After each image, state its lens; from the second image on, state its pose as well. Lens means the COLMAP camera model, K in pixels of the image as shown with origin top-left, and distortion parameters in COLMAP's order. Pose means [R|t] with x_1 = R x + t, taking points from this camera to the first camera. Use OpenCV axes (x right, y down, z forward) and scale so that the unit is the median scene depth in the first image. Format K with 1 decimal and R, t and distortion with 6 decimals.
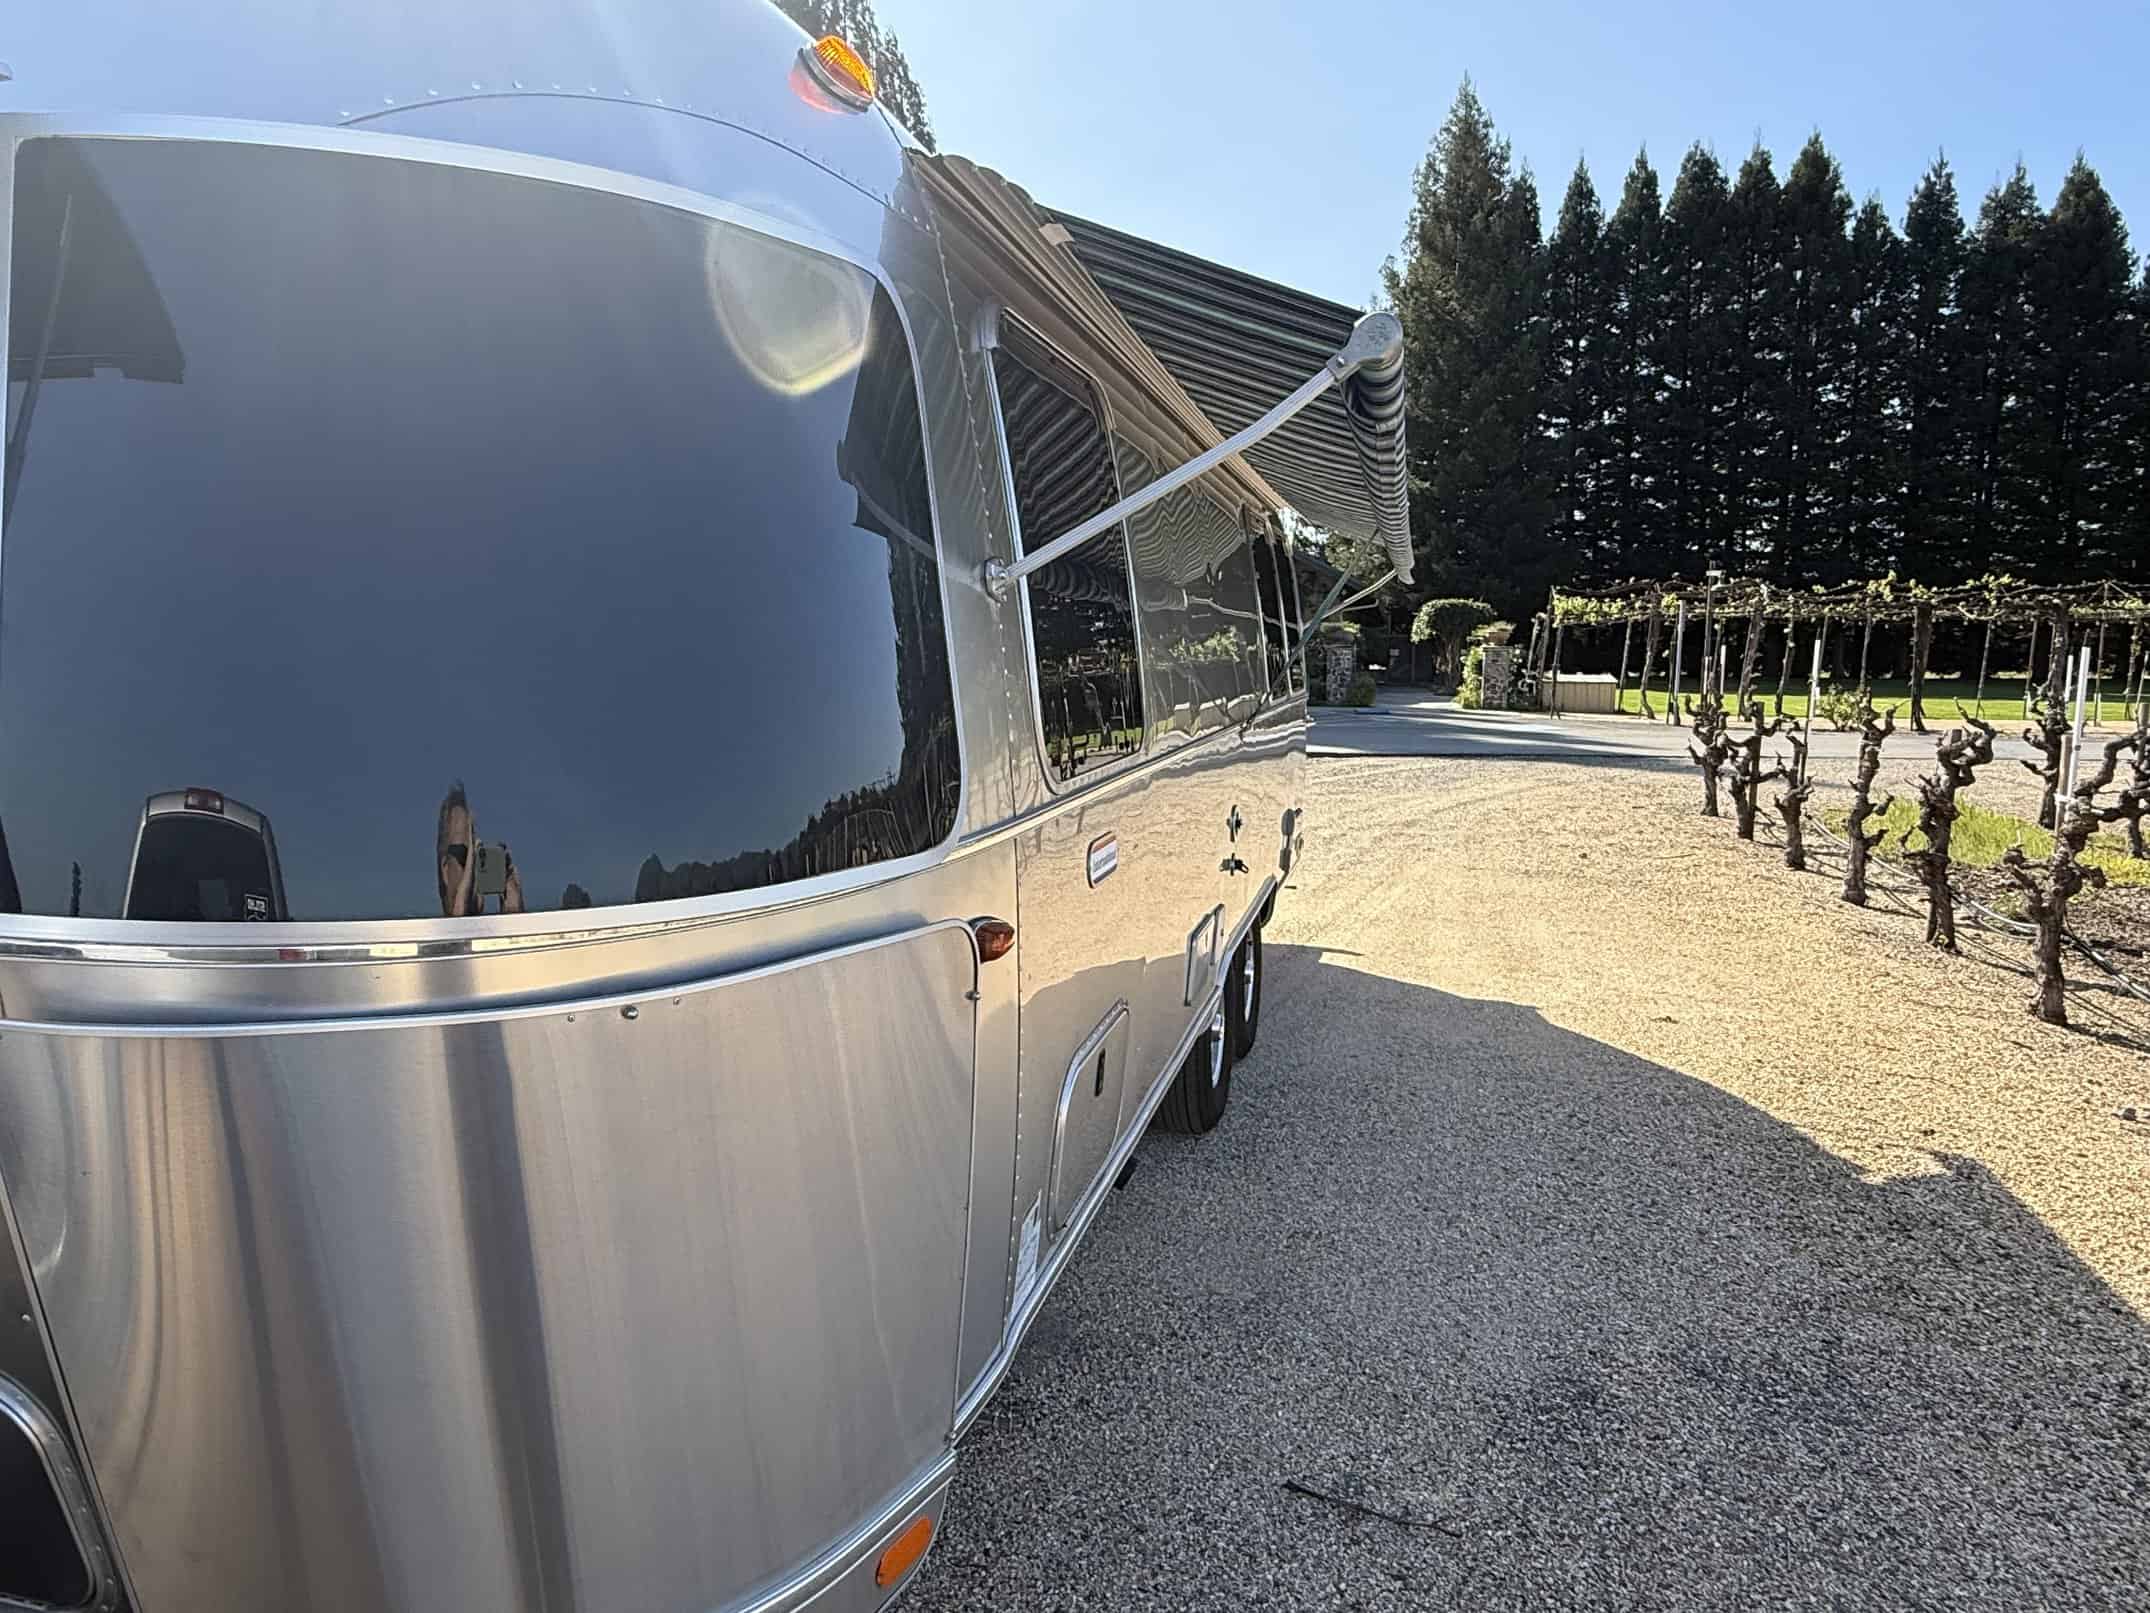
lens RADIAL K [[1359.6, 0, 1076.9], [0, 1359.6, 816.2], [0, 0, 1]] dist [0.007738, -0.003631]
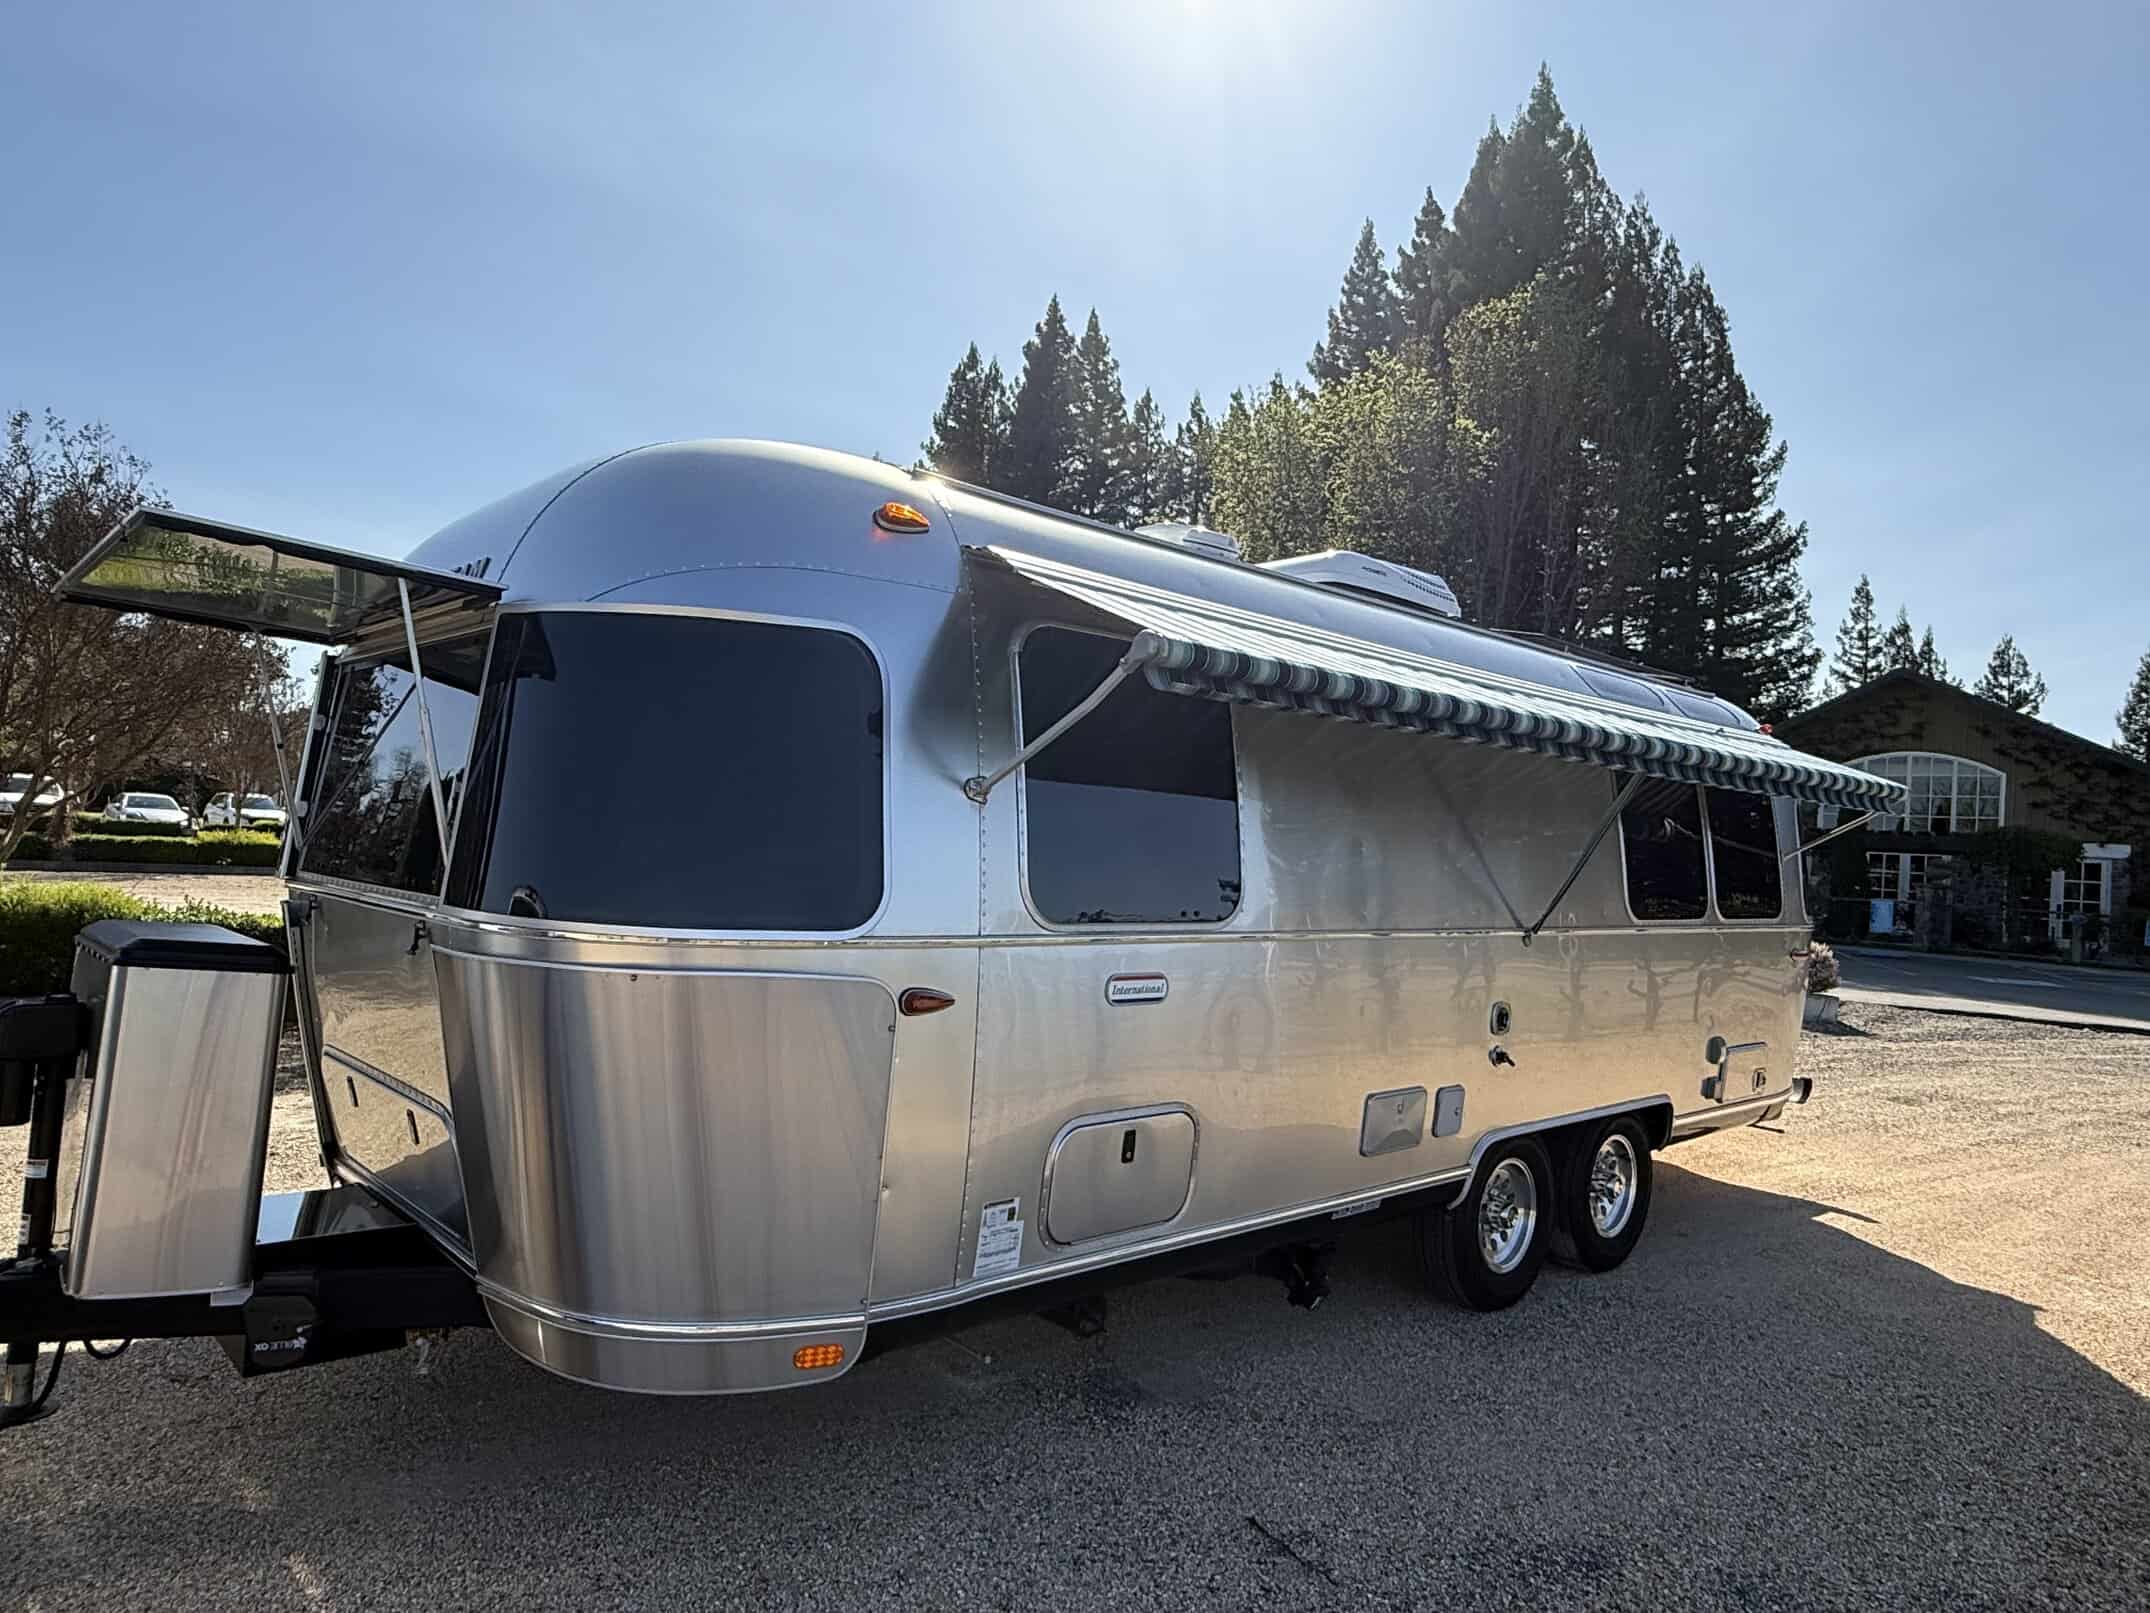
lens RADIAL K [[1359.6, 0, 1058.9], [0, 1359.6, 816.1], [0, 0, 1]] dist [0.007738, -0.003631]
pose [[0.835291, 0.032847, -0.548825, 0.495555], [-0.119734, 0.985123, -0.123271, 0.026818], [0.536612, 0.168680, 0.826798, -0.164849]]
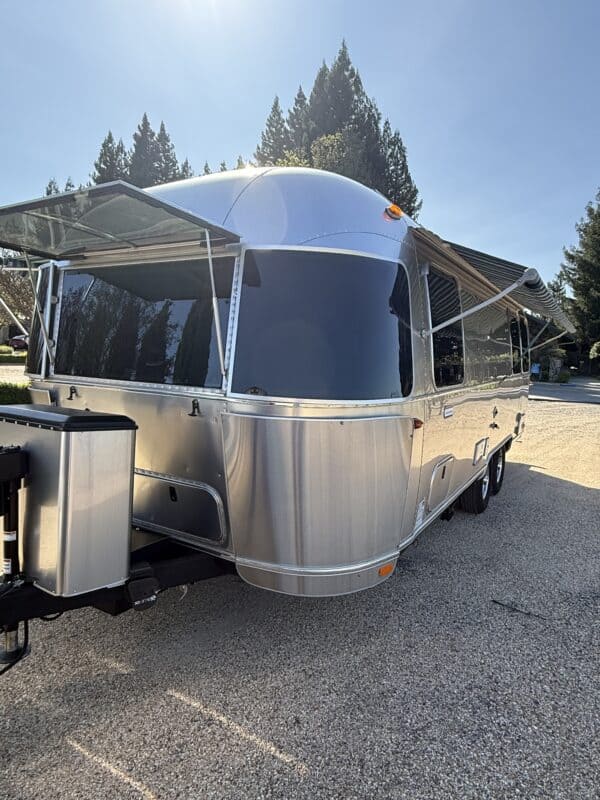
lens RADIAL K [[505.9, 0, 301.4], [0, 505.9, 404.6], [0, 0, 1]] dist [0.007738, -0.003631]
pose [[0.960544, 0.064036, -0.270655, 0.004682], [-0.069807, 0.997491, -0.011739, 0.038471], [0.269224, 0.030169, 0.962605, -0.266865]]
